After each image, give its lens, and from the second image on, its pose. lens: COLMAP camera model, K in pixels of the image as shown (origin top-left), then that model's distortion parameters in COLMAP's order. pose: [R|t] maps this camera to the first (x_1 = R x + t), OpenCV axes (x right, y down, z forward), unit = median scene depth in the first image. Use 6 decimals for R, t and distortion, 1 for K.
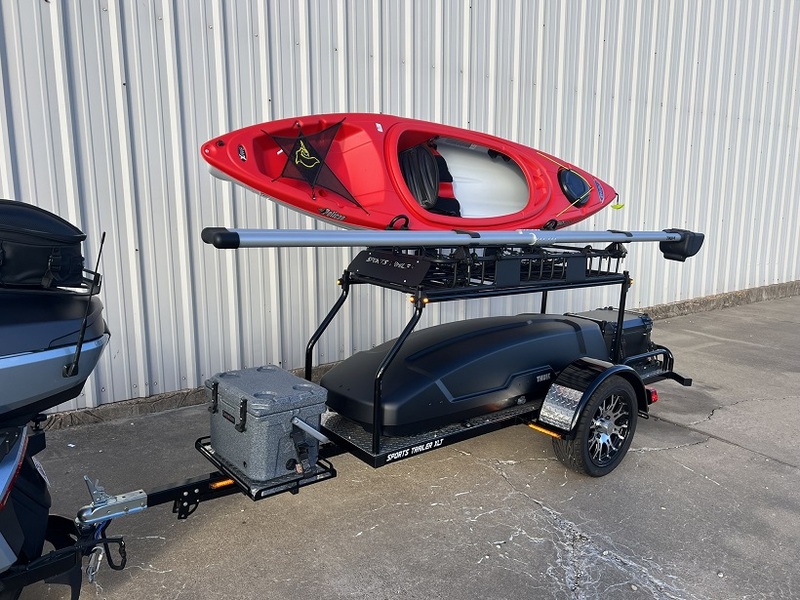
lens RADIAL K [[603.7, 0, 412.3], [0, 603.7, 293.4], [0, 0, 1]] dist [0.076923, -0.087991]
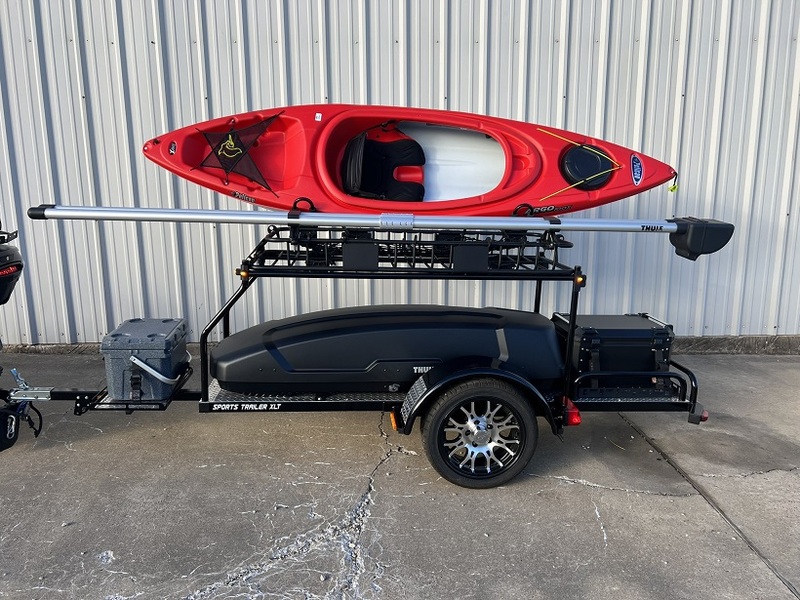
lens RADIAL K [[611.7, 0, 400.0], [0, 611.7, 300.0], [0, 0, 1]] dist [0.075278, -0.088946]
pose [[0.811377, 0.092722, -0.577122, 0.759073], [-0.077702, 0.995685, 0.050727, -0.017141], [0.579336, 0.003685, 0.815081, 0.202525]]
